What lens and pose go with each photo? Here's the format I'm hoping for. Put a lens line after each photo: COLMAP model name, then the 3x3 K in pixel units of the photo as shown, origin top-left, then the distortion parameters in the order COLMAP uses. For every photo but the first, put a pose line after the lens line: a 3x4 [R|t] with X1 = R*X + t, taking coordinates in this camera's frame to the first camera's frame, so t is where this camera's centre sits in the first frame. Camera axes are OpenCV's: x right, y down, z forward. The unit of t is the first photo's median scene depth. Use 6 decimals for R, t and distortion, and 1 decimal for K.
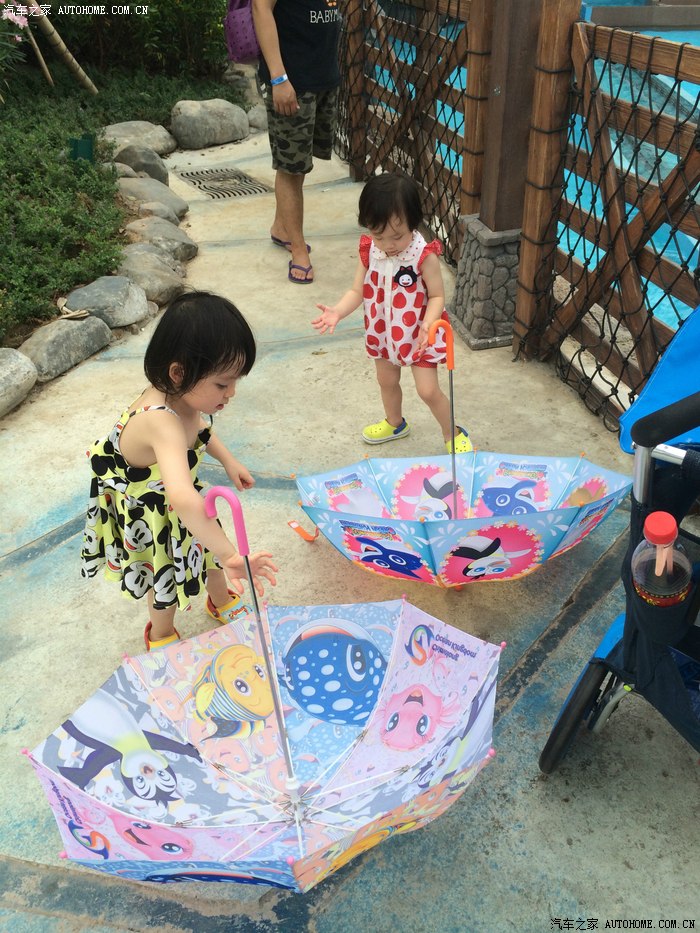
lens RADIAL K [[807.0, 0, 350.0], [0, 807.0, 466.5], [0, 0, 1]] dist [0.087259, -0.118648]
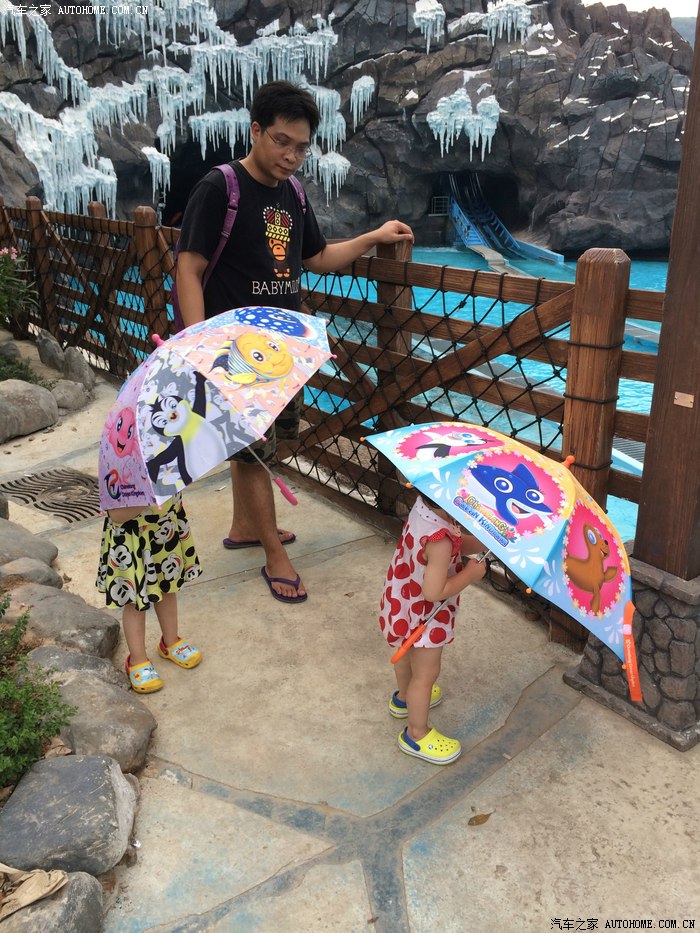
lens RADIAL K [[807.0, 0, 350.0], [0, 807.0, 466.5], [0, 0, 1]] dist [0.087259, -0.118648]
pose [[0.923136, -0.124360, 0.363805, -0.182410], [0.209428, 0.956188, -0.204557, -0.167807], [-0.322427, 0.265025, 0.908737, 0.247715]]
